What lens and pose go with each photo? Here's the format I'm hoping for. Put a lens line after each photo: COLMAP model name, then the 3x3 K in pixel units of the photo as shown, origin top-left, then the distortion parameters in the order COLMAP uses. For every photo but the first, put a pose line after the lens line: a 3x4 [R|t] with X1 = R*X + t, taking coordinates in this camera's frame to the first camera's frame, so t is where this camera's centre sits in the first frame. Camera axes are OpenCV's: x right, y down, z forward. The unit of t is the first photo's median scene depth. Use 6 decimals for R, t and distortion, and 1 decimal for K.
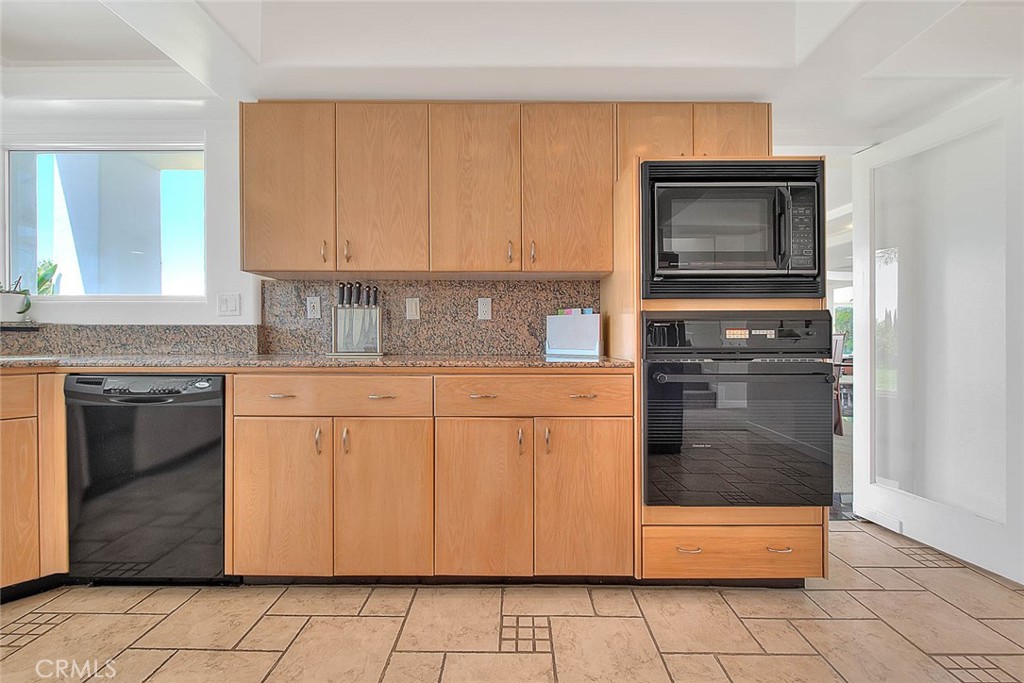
lens RADIAL K [[419.0, 0, 513.8], [0, 419.0, 337.8], [0, 0, 1]] dist [-0.001503, -0.000308]
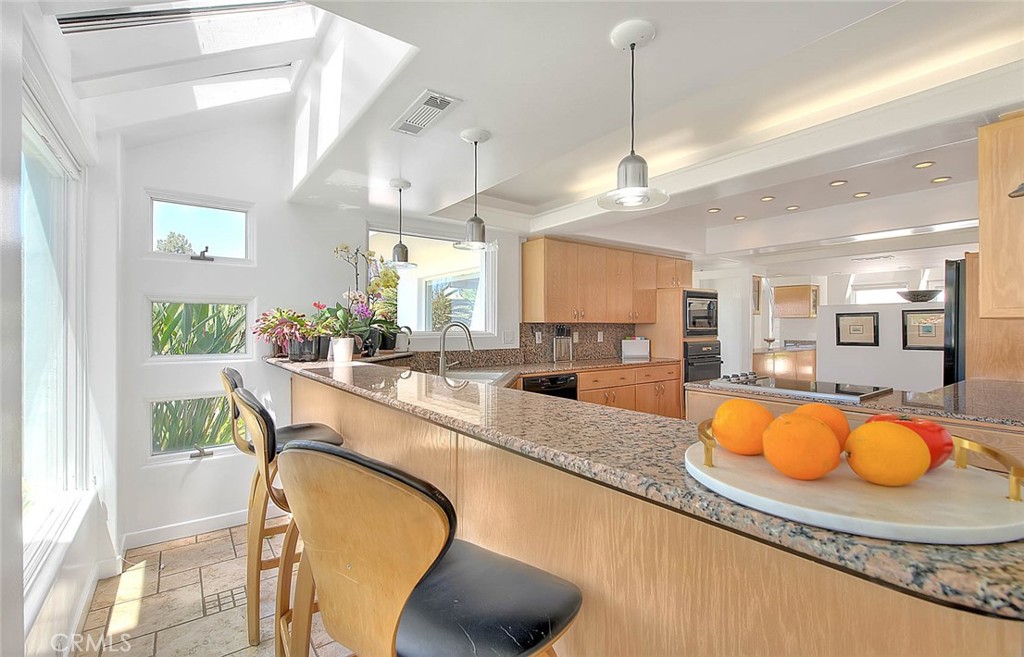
lens RADIAL K [[470.4, 0, 518.1], [0, 470.4, 325.9], [0, 0, 1]] dist [-0.002041, -0.000153]
pose [[0.782468, -0.001062, 0.622690, -1.917314], [0.001384, 0.999999, -0.000034, -0.128239], [-0.622690, 0.000888, 0.782469, -0.602707]]
